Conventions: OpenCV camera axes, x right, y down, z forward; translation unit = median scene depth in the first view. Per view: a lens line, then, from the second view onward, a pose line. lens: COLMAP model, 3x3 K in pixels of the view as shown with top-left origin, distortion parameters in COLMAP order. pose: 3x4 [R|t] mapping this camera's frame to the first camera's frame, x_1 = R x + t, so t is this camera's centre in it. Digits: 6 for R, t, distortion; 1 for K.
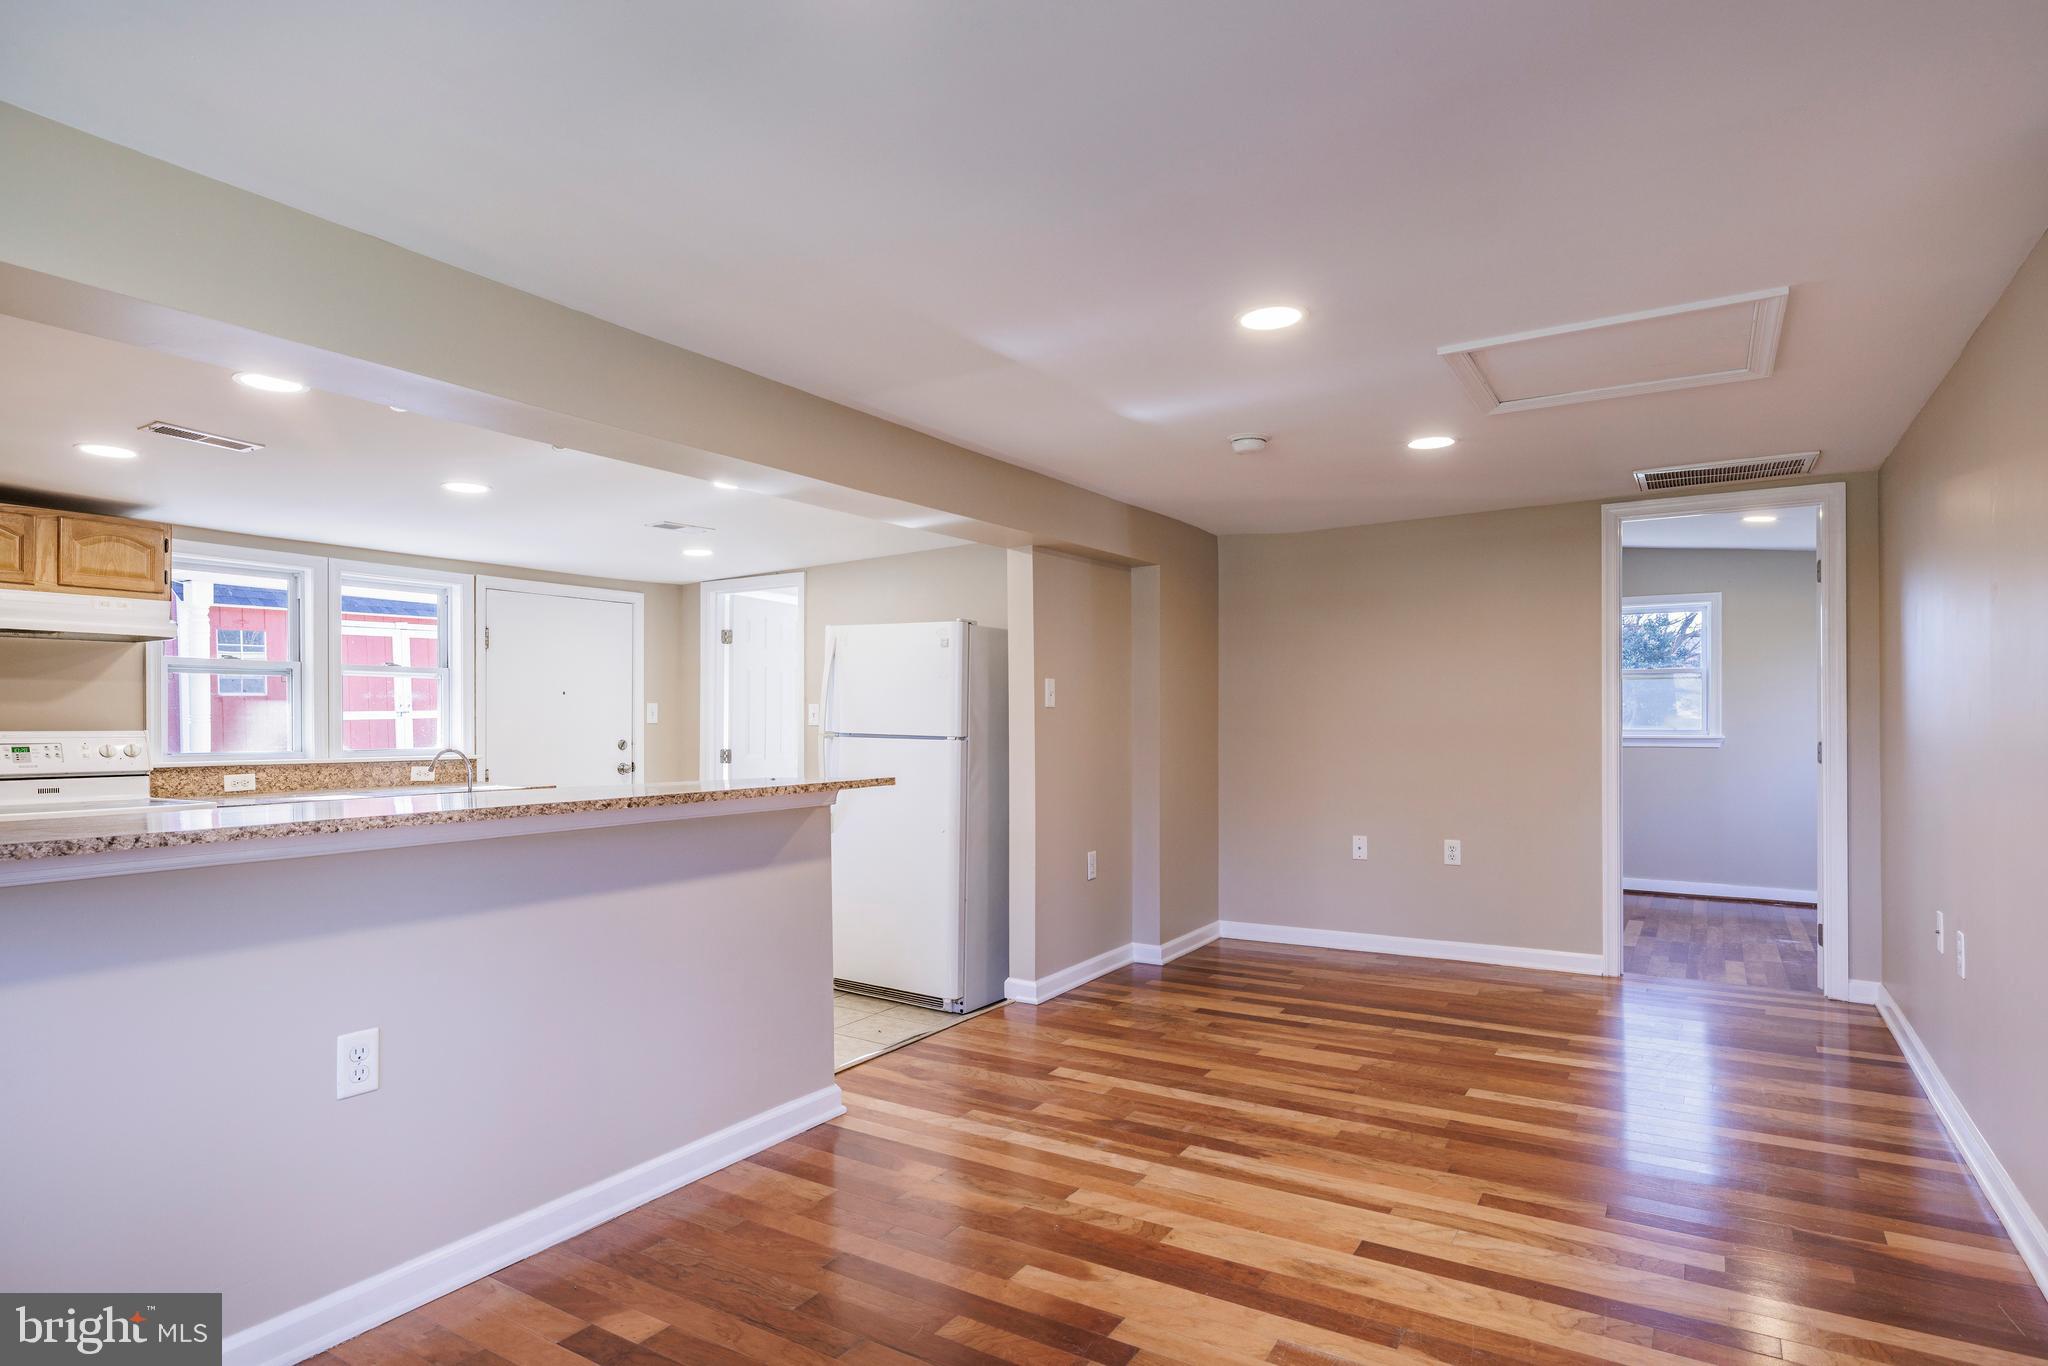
lens RADIAL K [[1124.8, 0, 1057.4], [0, 1124.8, 714.0], [0, 0, 1]] dist [0.000515, 0.001055]
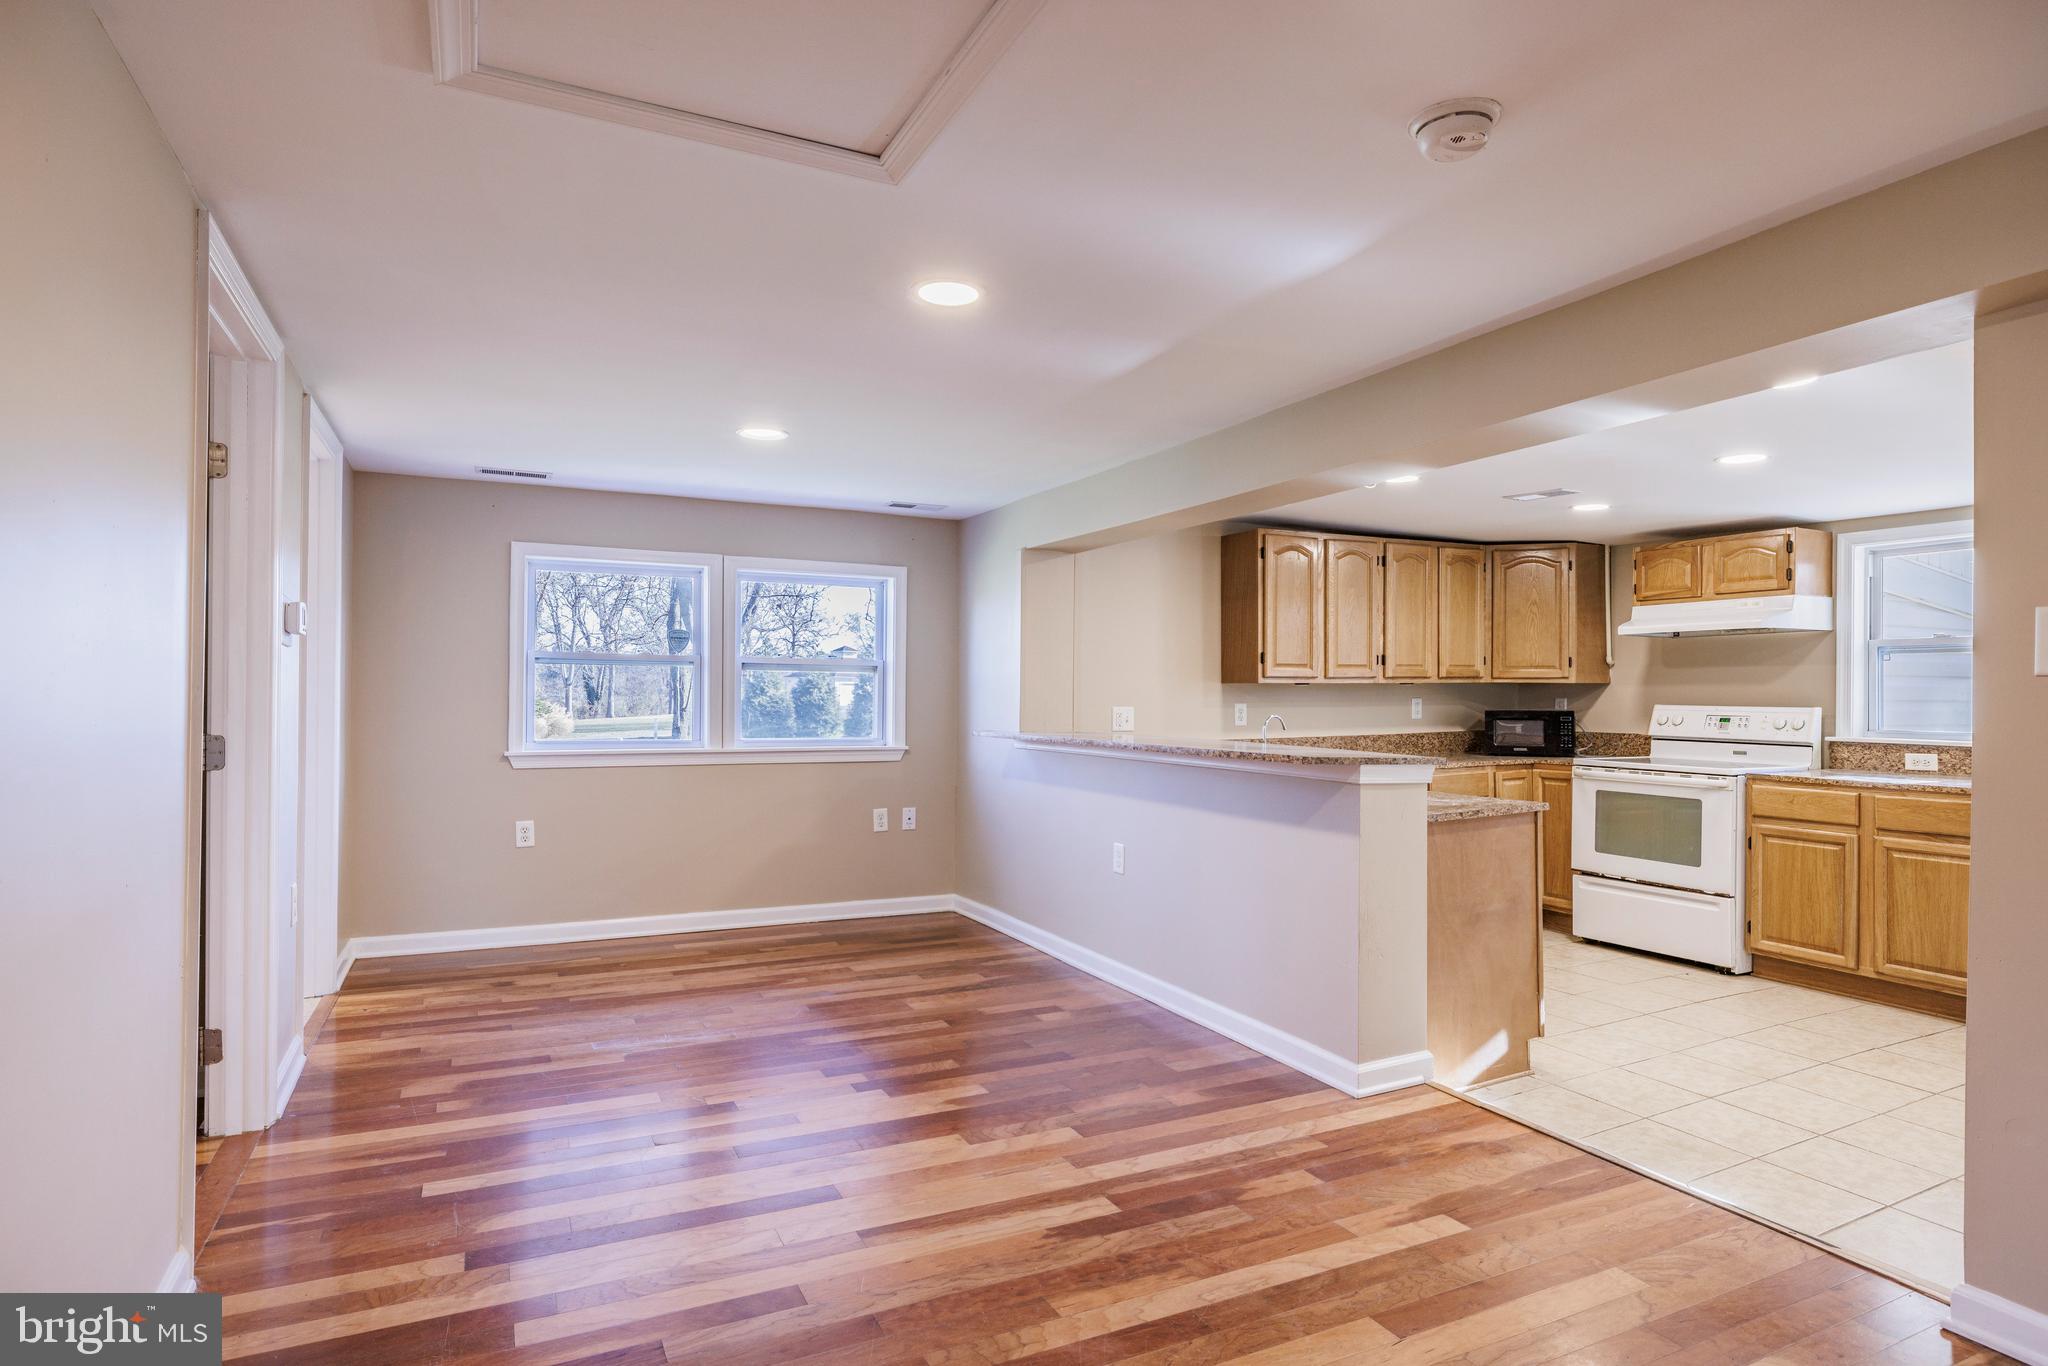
lens RADIAL K [[1069.6, 0, 968.5], [0, 1069.6, 699.3], [0, 0, 1]] dist [-0.003044, -0.000402]
pose [[-0.585635, 0.002584, -0.810571, 0.589647], [-0.000098, 0.999995, 0.003258, 0.003333], [0.810575, 0.001988, -0.585632, 0.983604]]
